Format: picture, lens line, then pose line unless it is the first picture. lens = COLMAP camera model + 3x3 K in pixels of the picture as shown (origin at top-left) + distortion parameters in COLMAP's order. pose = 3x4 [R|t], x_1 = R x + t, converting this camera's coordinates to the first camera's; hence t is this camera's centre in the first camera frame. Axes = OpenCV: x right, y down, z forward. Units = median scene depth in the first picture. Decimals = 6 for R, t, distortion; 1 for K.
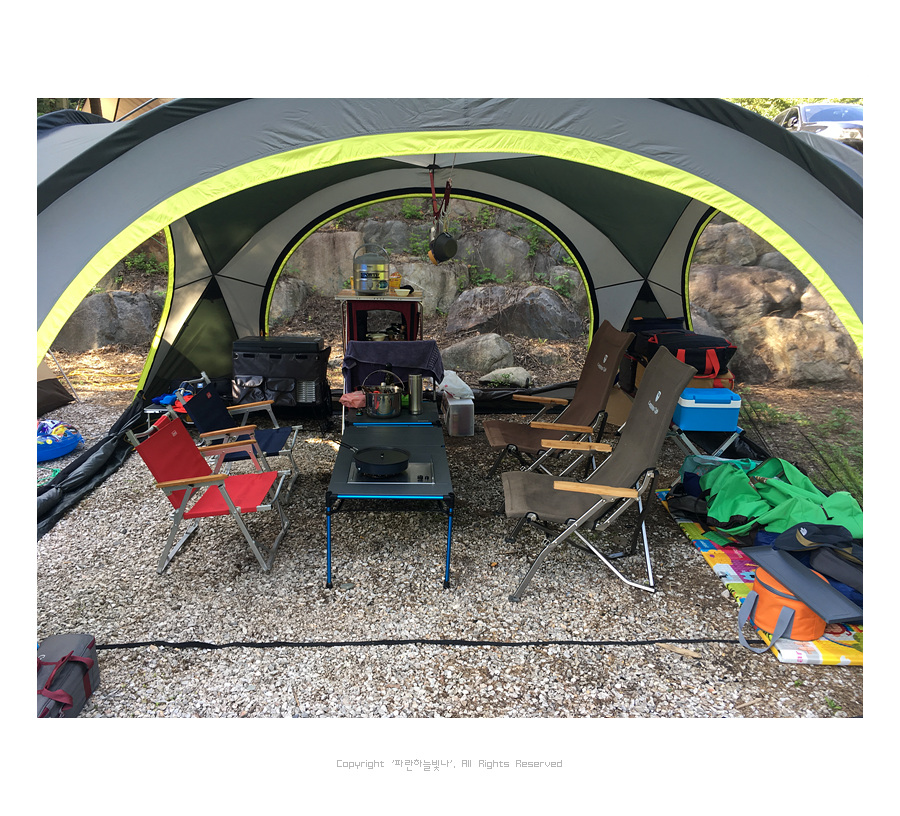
lens RADIAL K [[861.2, 0, 450.0], [0, 861.2, 408.0], [0, 0, 1]] dist [0.014870, 0.006971]
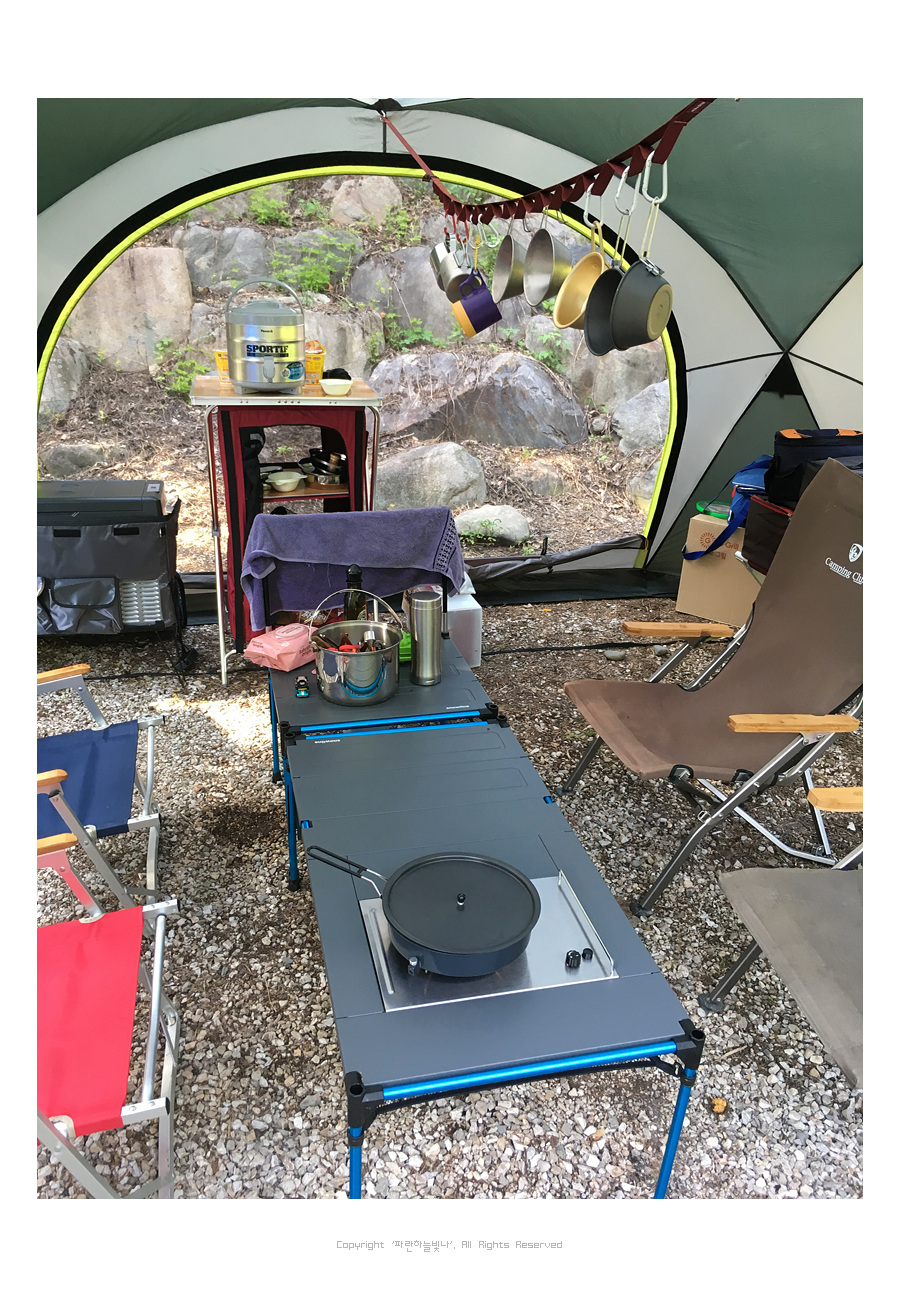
lens RADIAL K [[1017.9, 0, 450.0], [0, 1017.9, 648.5], [0, 0, 1]] dist [0.036862, -0.005199]
pose [[0.979015, -0.062099, 0.194096, -0.086093], [0.028285, 0.984629, 0.172353, -0.067260], [-0.201816, -0.163246, 0.965723, 0.322556]]
